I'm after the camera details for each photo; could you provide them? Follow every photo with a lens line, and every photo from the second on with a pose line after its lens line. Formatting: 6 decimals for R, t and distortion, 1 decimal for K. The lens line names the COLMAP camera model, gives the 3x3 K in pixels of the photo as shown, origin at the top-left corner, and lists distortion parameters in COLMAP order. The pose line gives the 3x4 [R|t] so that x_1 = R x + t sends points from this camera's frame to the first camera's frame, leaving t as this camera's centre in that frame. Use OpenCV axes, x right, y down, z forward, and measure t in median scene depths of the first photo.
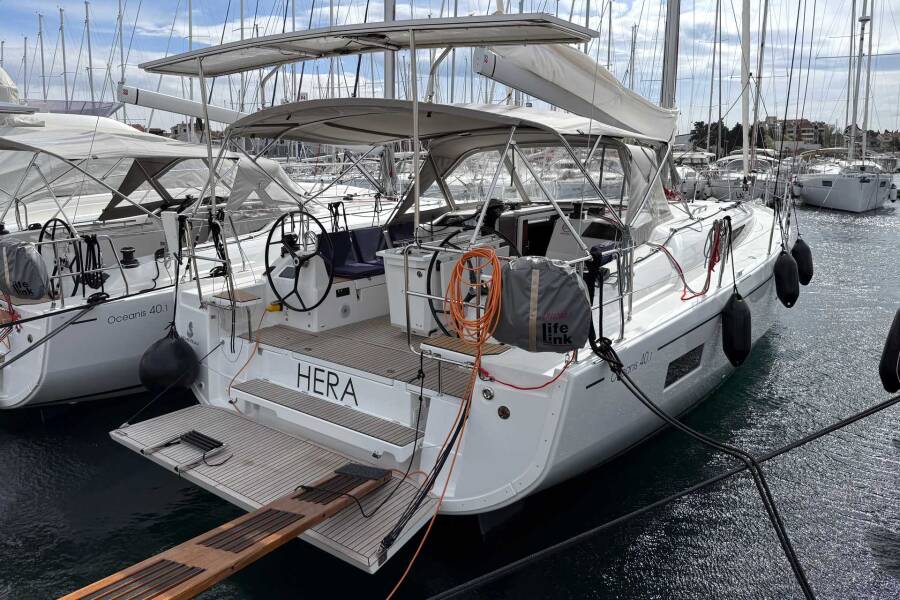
lens RADIAL K [[615.5, 0, 449.7], [0, 615.5, 297.0], [0, 0, 1]] dist [0.053663, -0.004567]
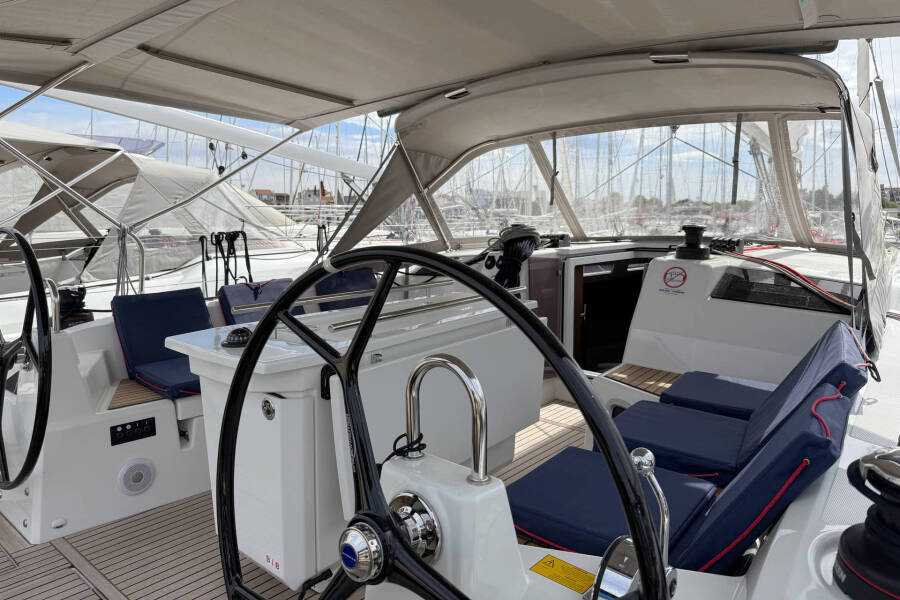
lens RADIAL K [[615.5, 0, 448.2], [0, 615.5, 298.4], [0, 0, 1]] dist [0.053663, -0.004567]
pose [[0.996722, 0.004849, -0.080759, 0.054097], [-0.011694, 0.996355, -0.084497, -0.049466], [0.080055, 0.085165, 0.993146, 0.464737]]
